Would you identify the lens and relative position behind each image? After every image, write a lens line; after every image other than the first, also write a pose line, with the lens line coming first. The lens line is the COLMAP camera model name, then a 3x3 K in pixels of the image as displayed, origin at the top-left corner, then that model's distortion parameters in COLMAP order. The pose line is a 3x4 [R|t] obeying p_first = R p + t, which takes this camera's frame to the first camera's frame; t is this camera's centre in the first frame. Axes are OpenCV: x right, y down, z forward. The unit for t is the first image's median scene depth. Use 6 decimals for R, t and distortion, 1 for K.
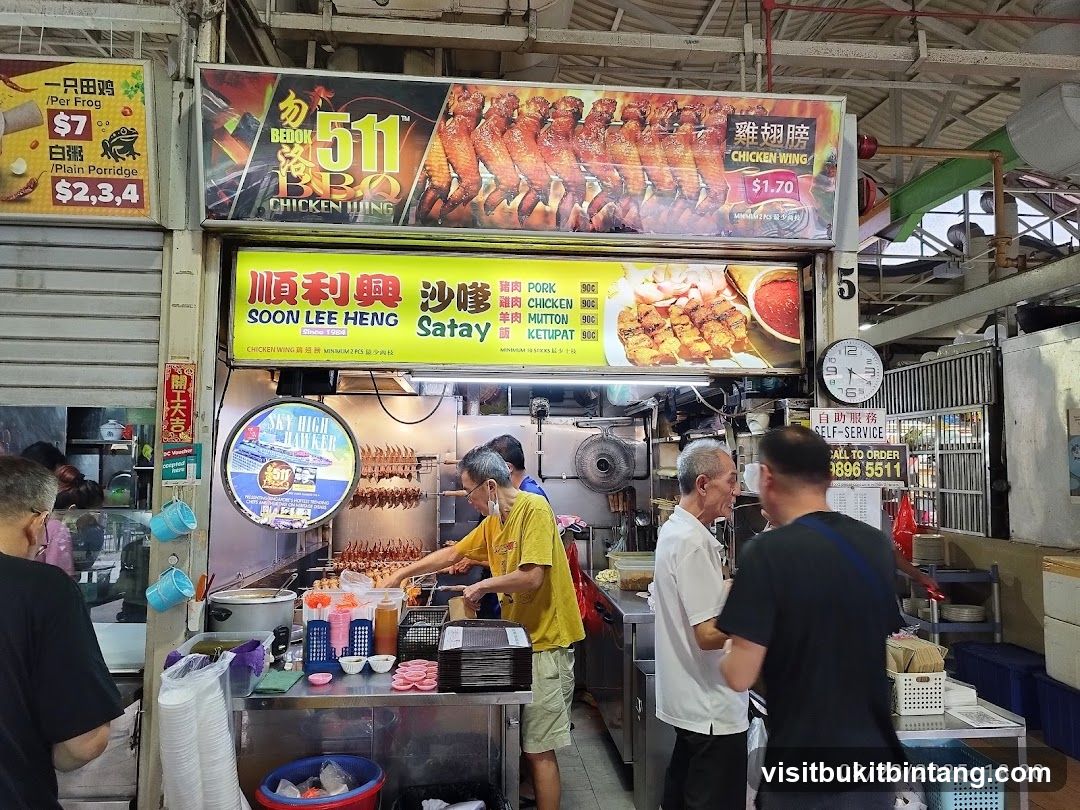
lens RADIAL K [[815.6, 0, 512.1], [0, 815.6, 412.6], [0, 0, 1]] dist [0.030373, -0.034928]
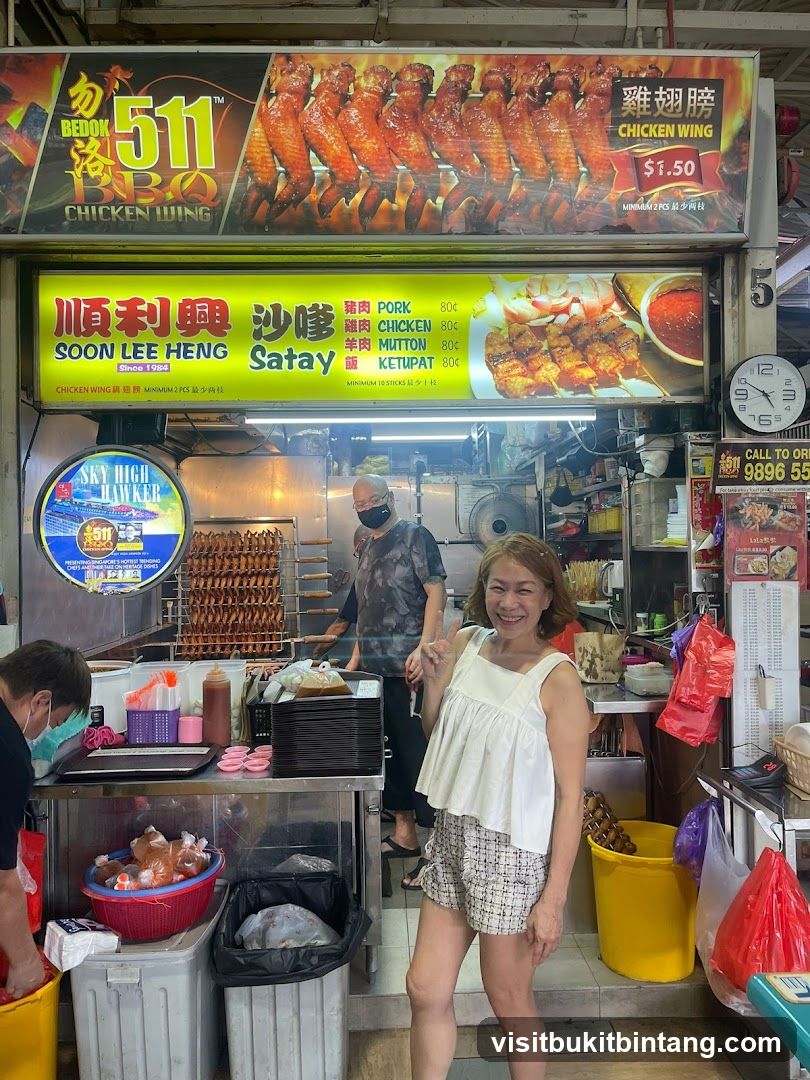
lens RADIAL K [[815.6, 0, 376.9], [0, 815.6, 552.7], [0, 0, 1]] dist [0.030373, -0.034928]
pose [[0.998027, -0.019976, -0.059520, 0.066162], [0.024429, 0.996881, 0.075048, 0.038496], [0.057835, -0.076354, 0.995402, 0.134424]]
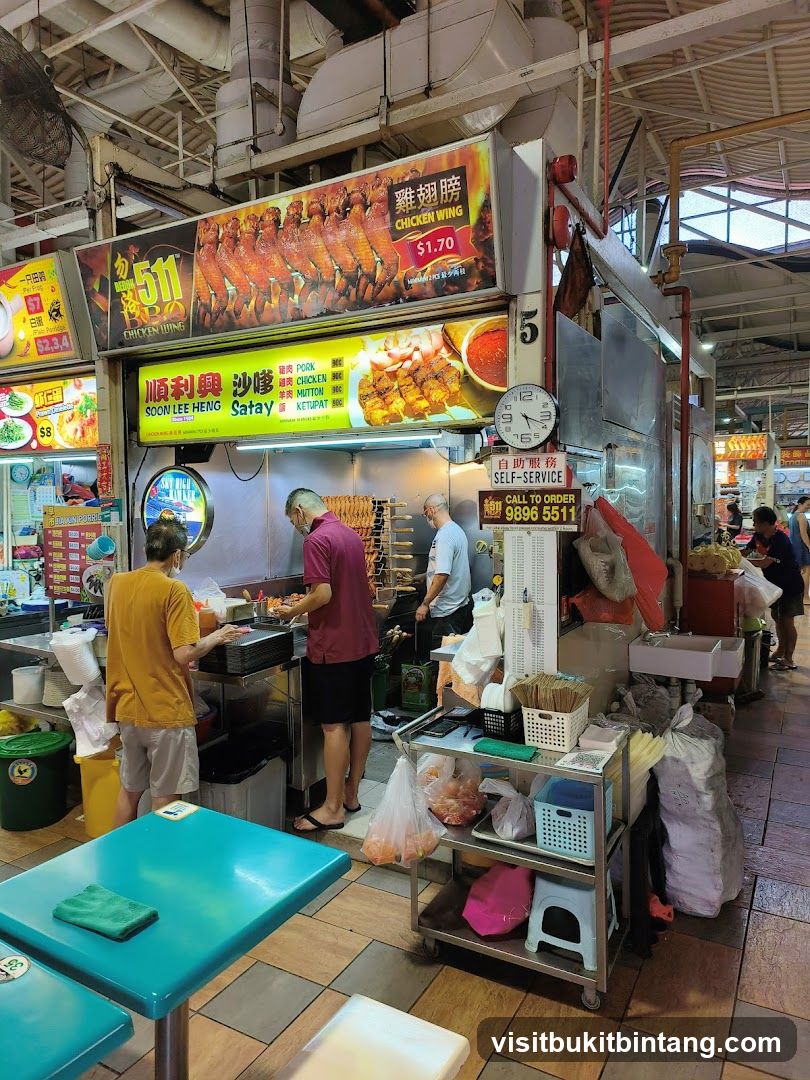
lens RADIAL K [[729.7, 0, 398.8], [0, 729.7, 546.3], [0, 0, 1]] dist [0.042065, 0.000214]
pose [[0.814571, 0.021467, -0.579666, 0.824605], [0.054019, 0.992165, 0.112654, -0.002086], [0.577543, -0.123078, 0.807029, 0.161996]]
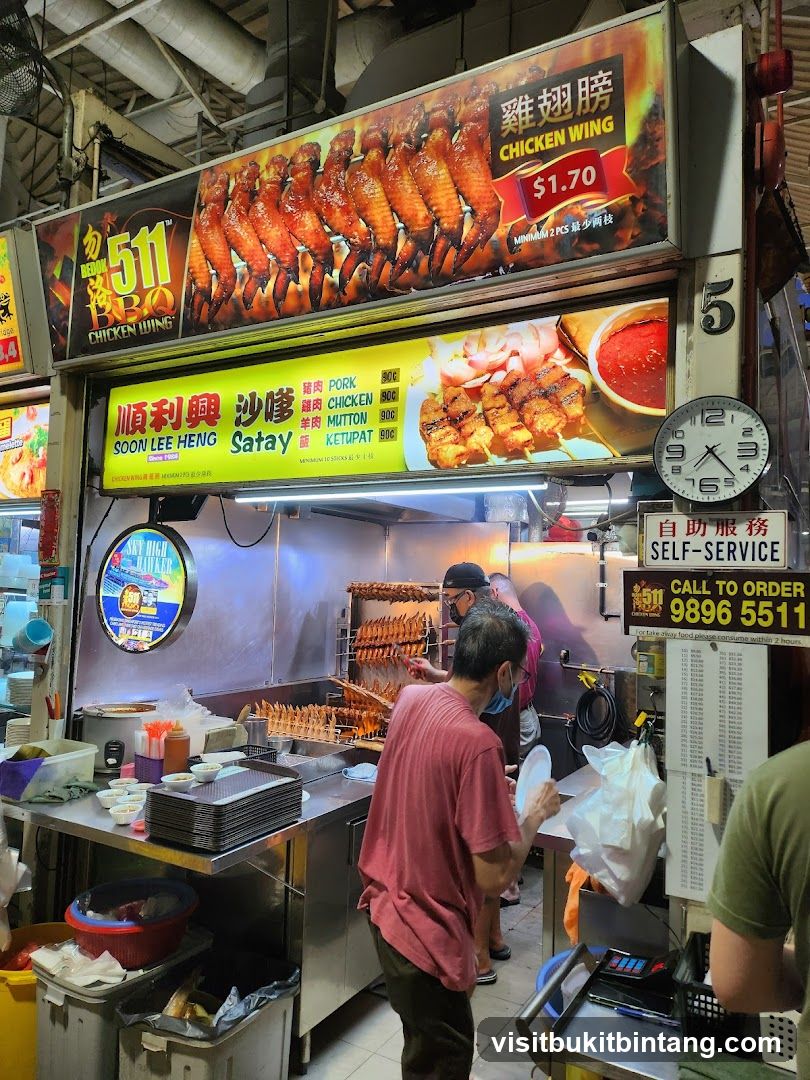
lens RADIAL K [[750.0, 0, 413.4], [0, 750.0, 551.0], [0, 0, 1]] dist [0.043386, -0.035175]
pose [[0.815979, -0.011674, -0.577963, 0.562937], [0.011191, 0.999928, -0.004398, 0.024584], [0.577973, -0.002879, 0.816051, 0.421545]]
